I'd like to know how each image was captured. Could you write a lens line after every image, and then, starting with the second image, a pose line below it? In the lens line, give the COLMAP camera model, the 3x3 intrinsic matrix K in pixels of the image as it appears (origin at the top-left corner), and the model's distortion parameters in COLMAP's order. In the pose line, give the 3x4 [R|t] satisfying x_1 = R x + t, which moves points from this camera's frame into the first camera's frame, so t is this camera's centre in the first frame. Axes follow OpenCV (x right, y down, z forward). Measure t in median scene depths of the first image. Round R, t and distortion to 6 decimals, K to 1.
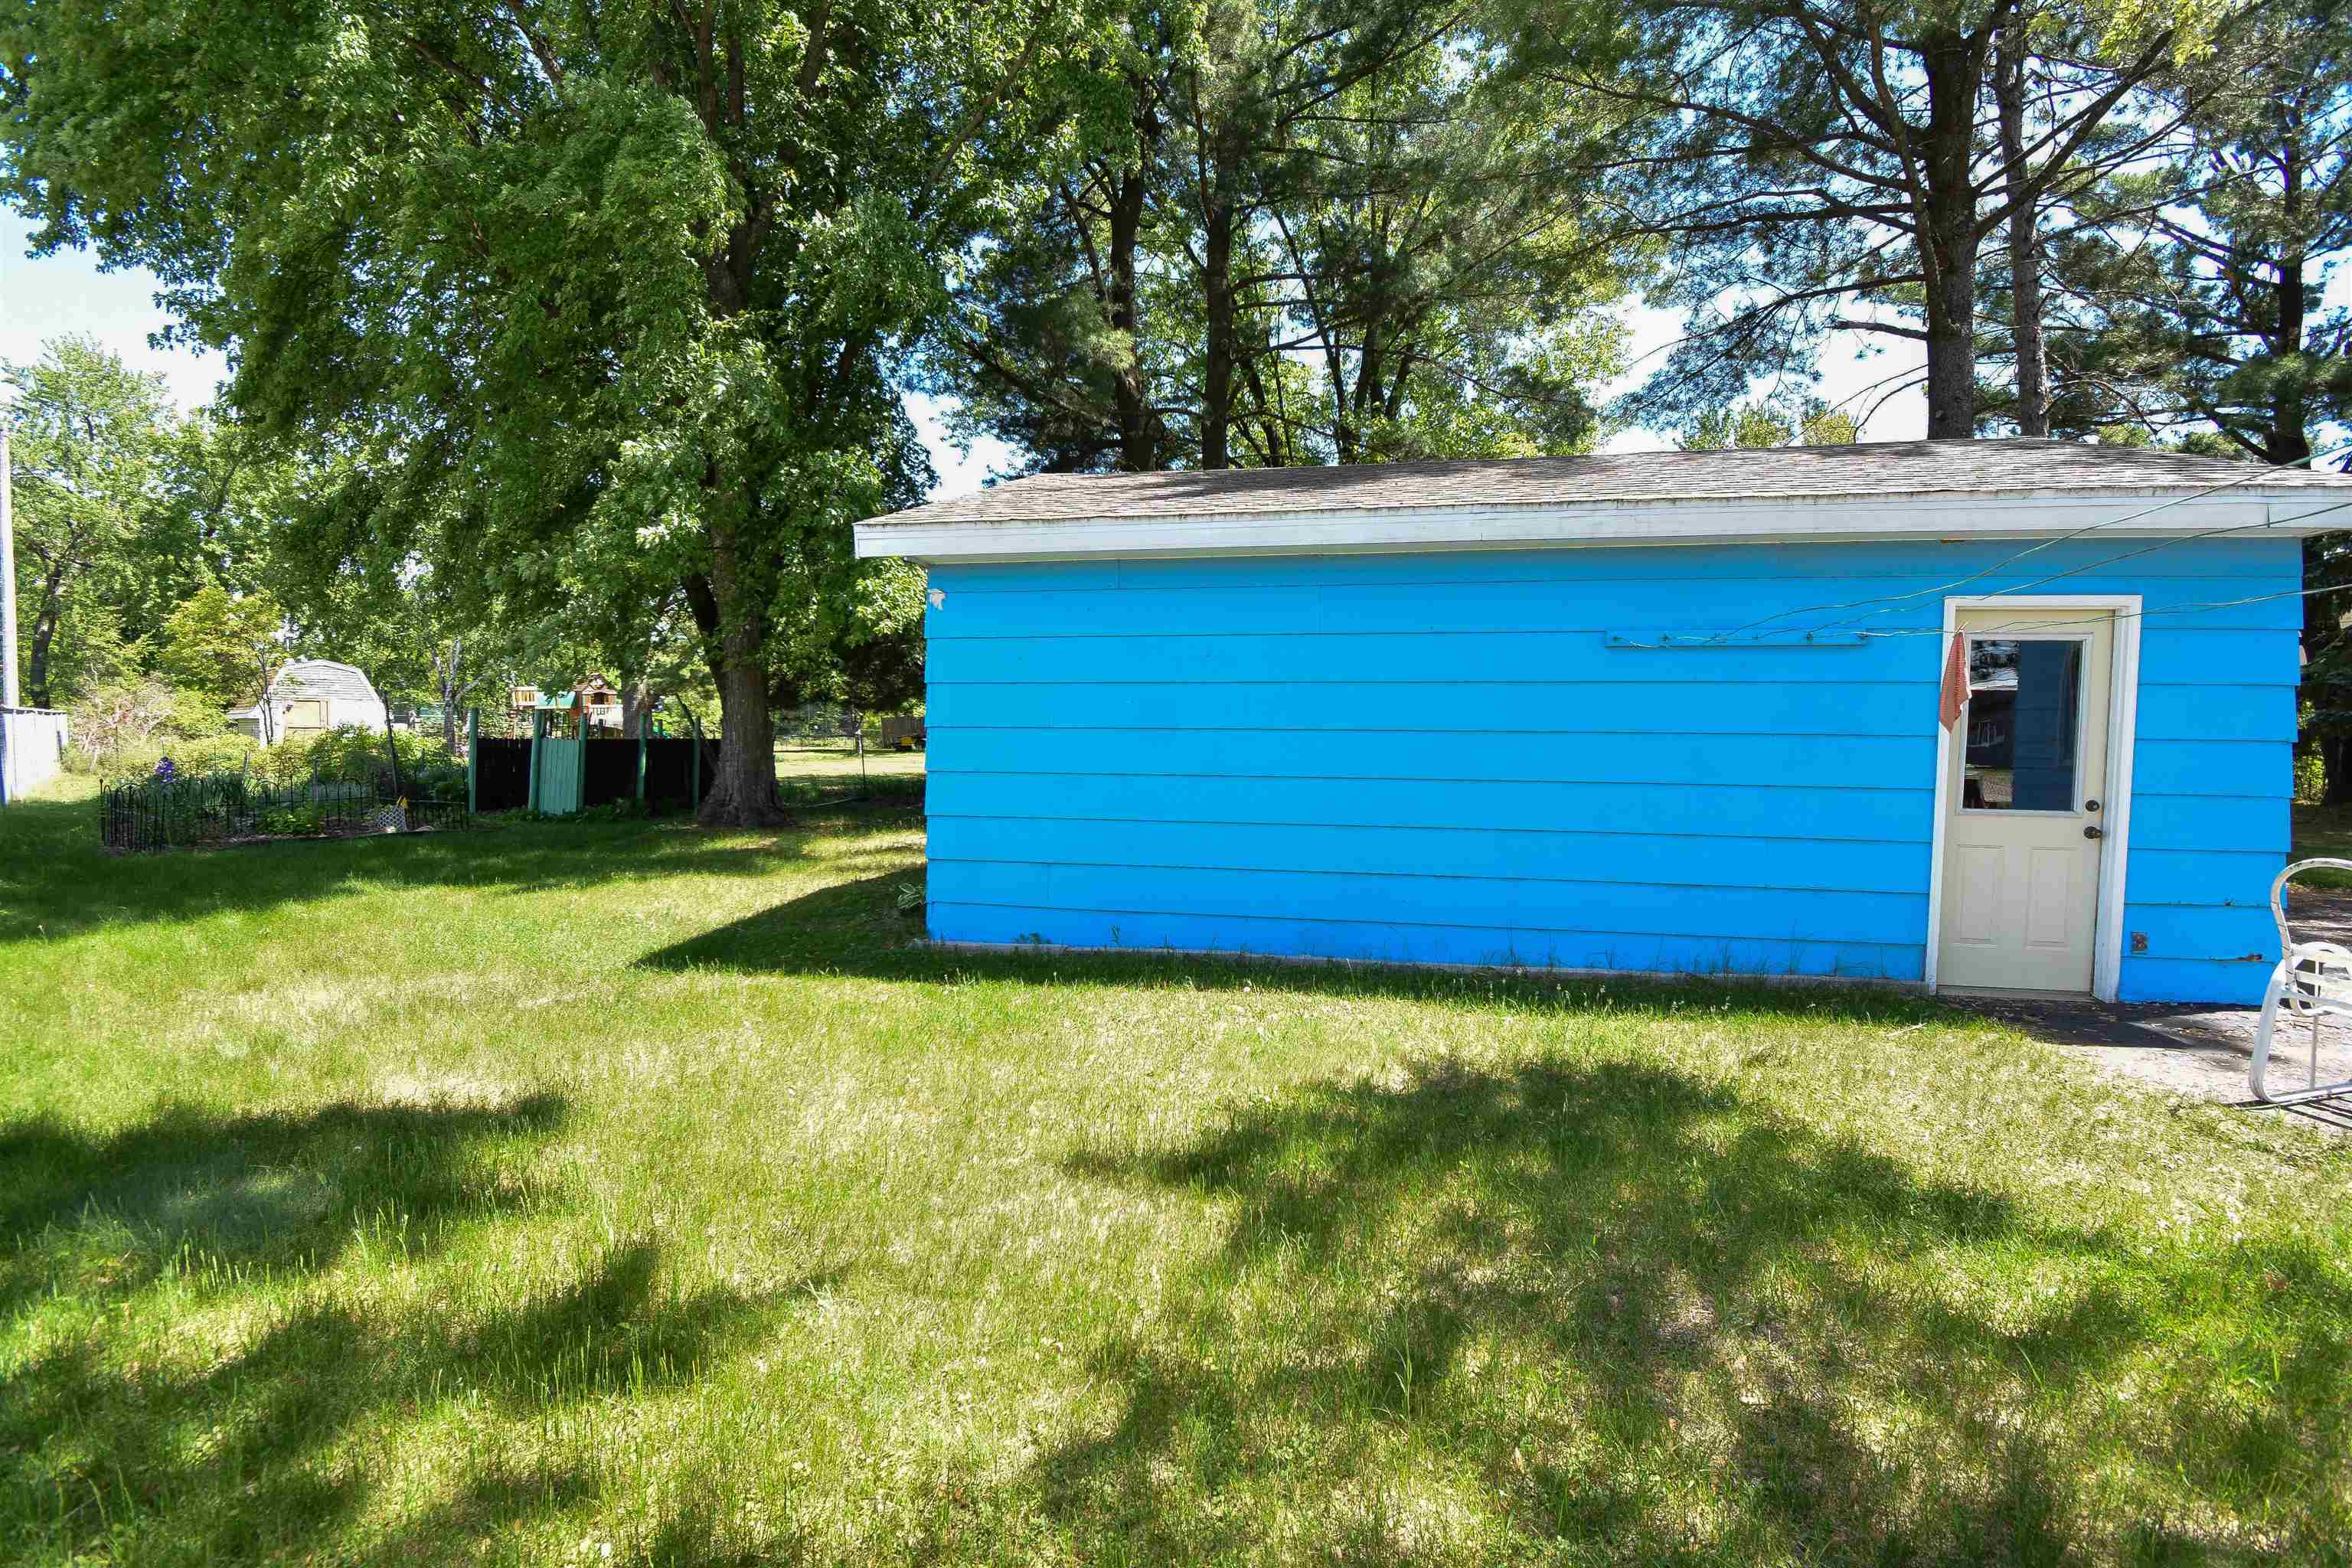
lens RADIAL K [[1091.9, 0, 1172.3], [0, 1091.9, 789.9], [0, 0, 1]] dist [-0.000804, -0.010718]
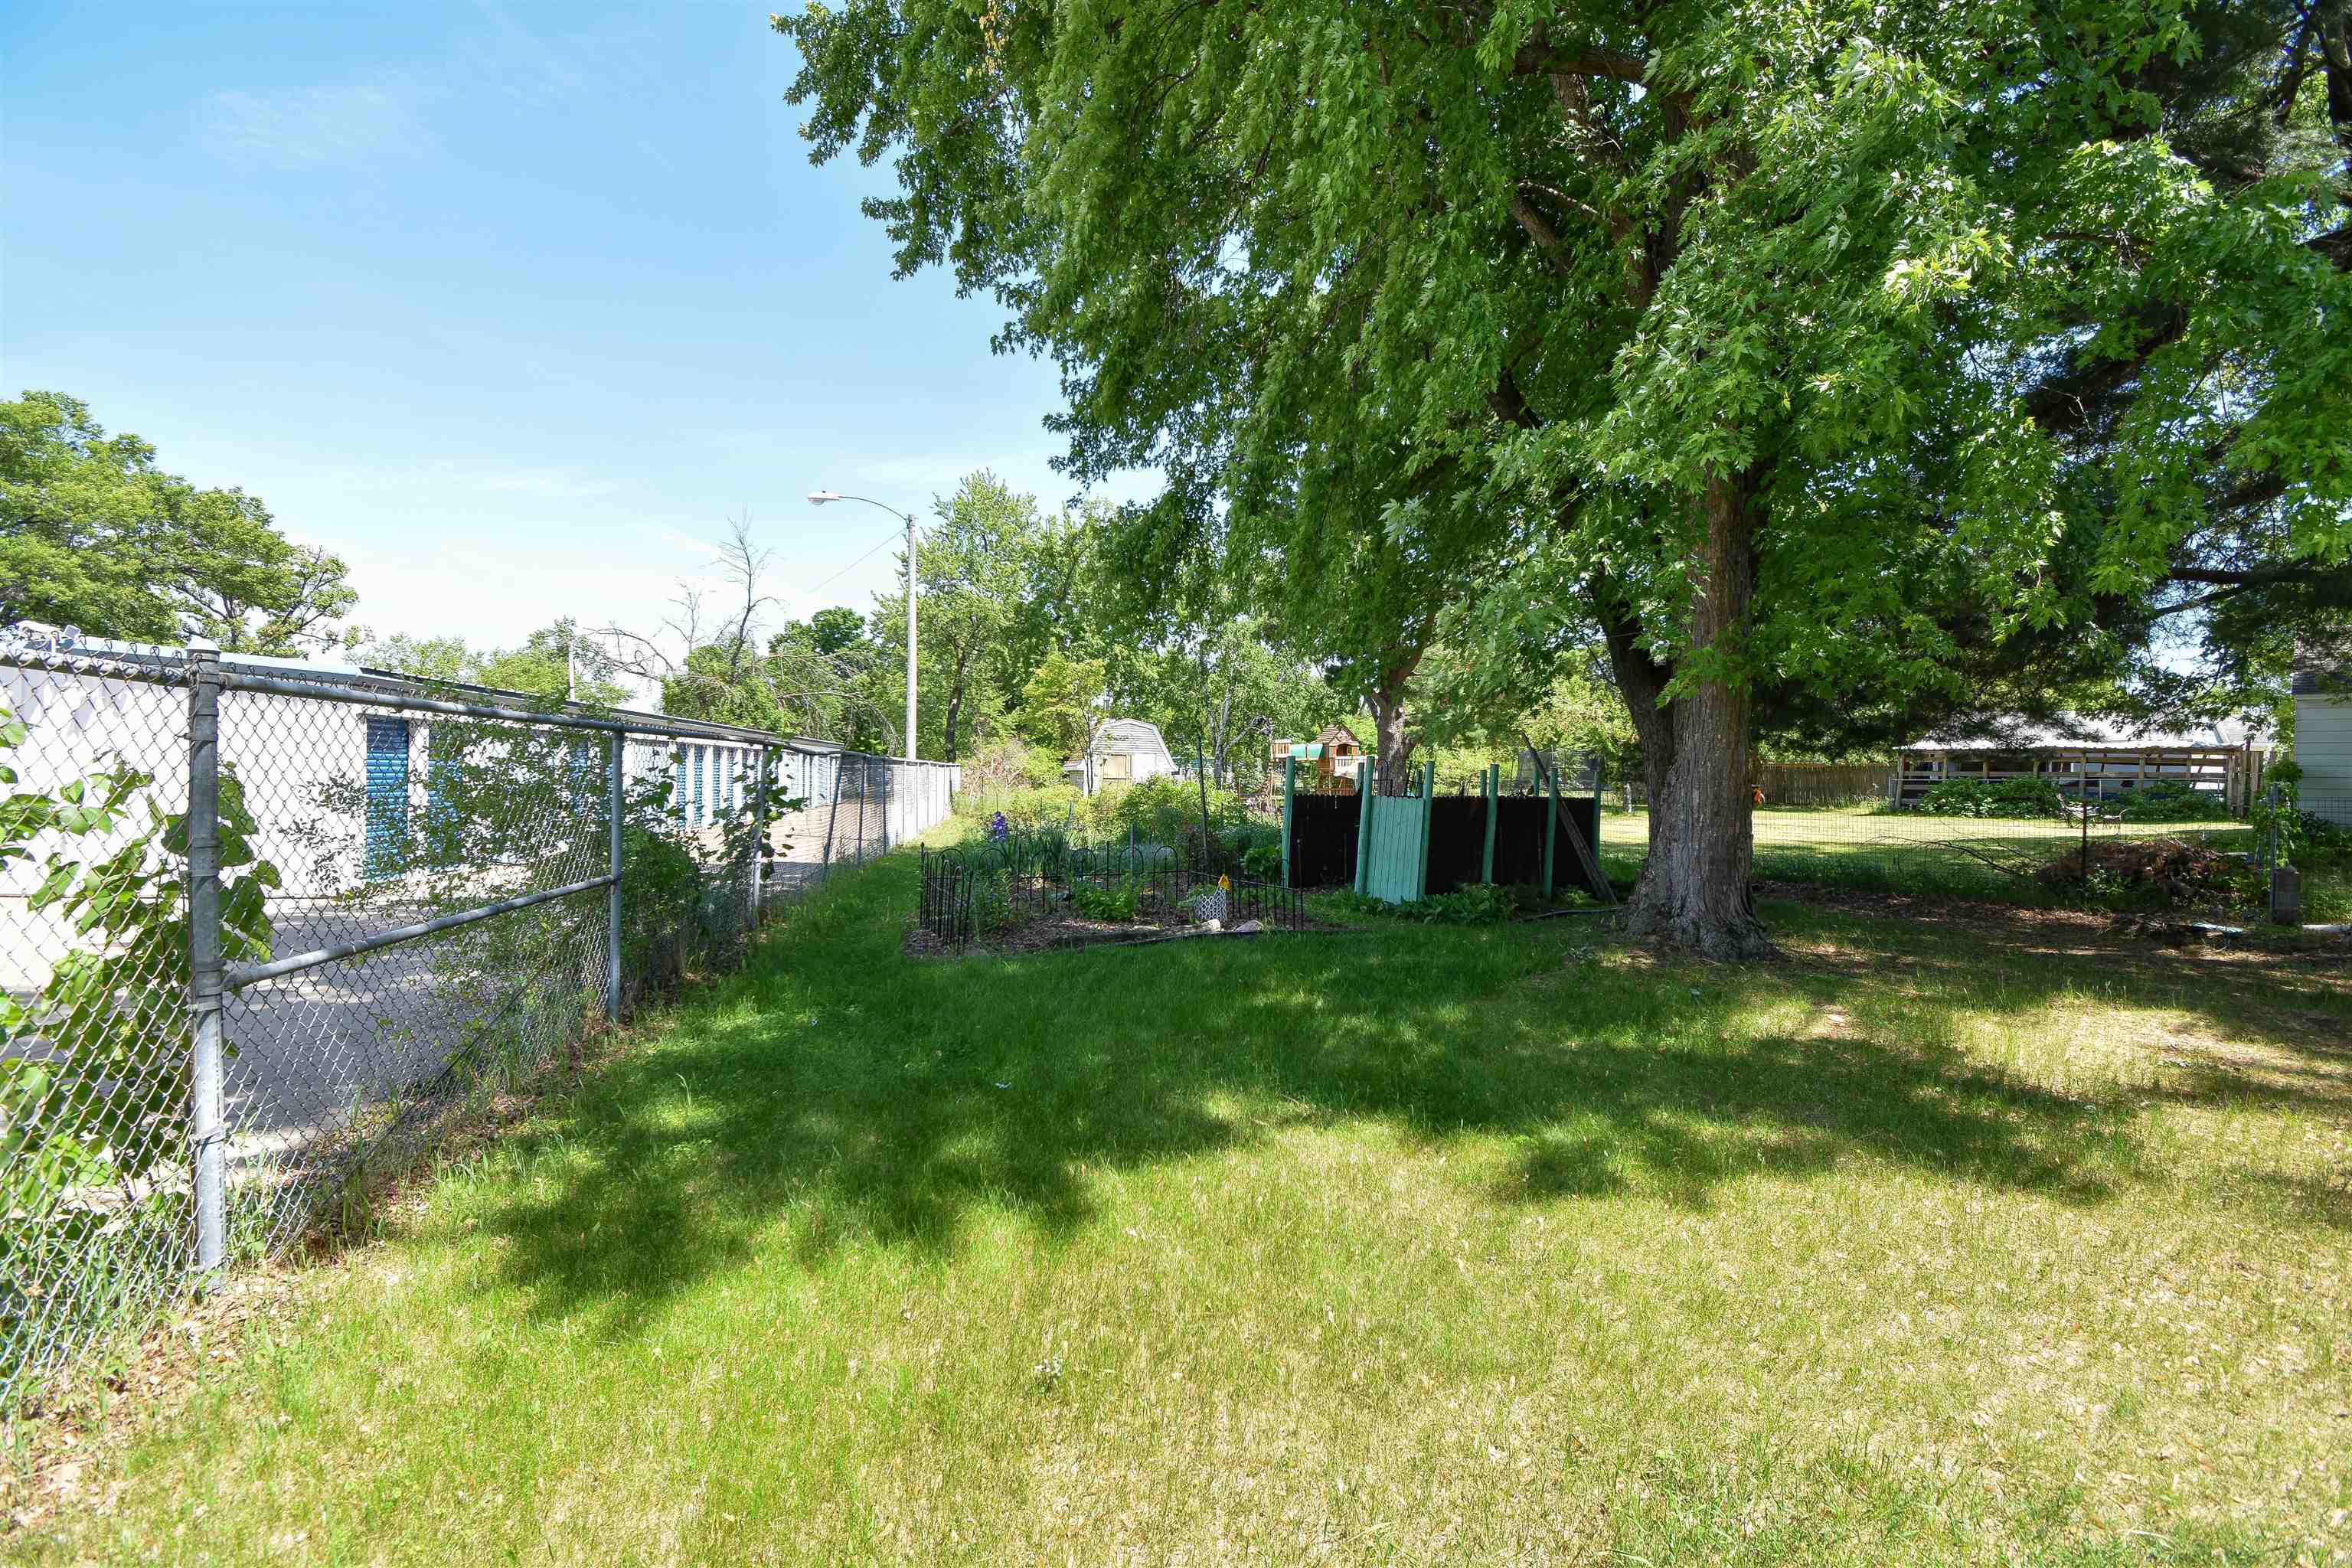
lens RADIAL K [[1036.7, 0, 1182.0], [0, 1036.7, 782.2], [0, 0, 1]] dist [0.022508, -0.026570]
pose [[0.821968, 0.002704, -0.569527, -0.114829], [-0.032219, 0.998608, -0.041759, -0.009665], [0.568621, 0.052674, 0.820911, 0.139350]]
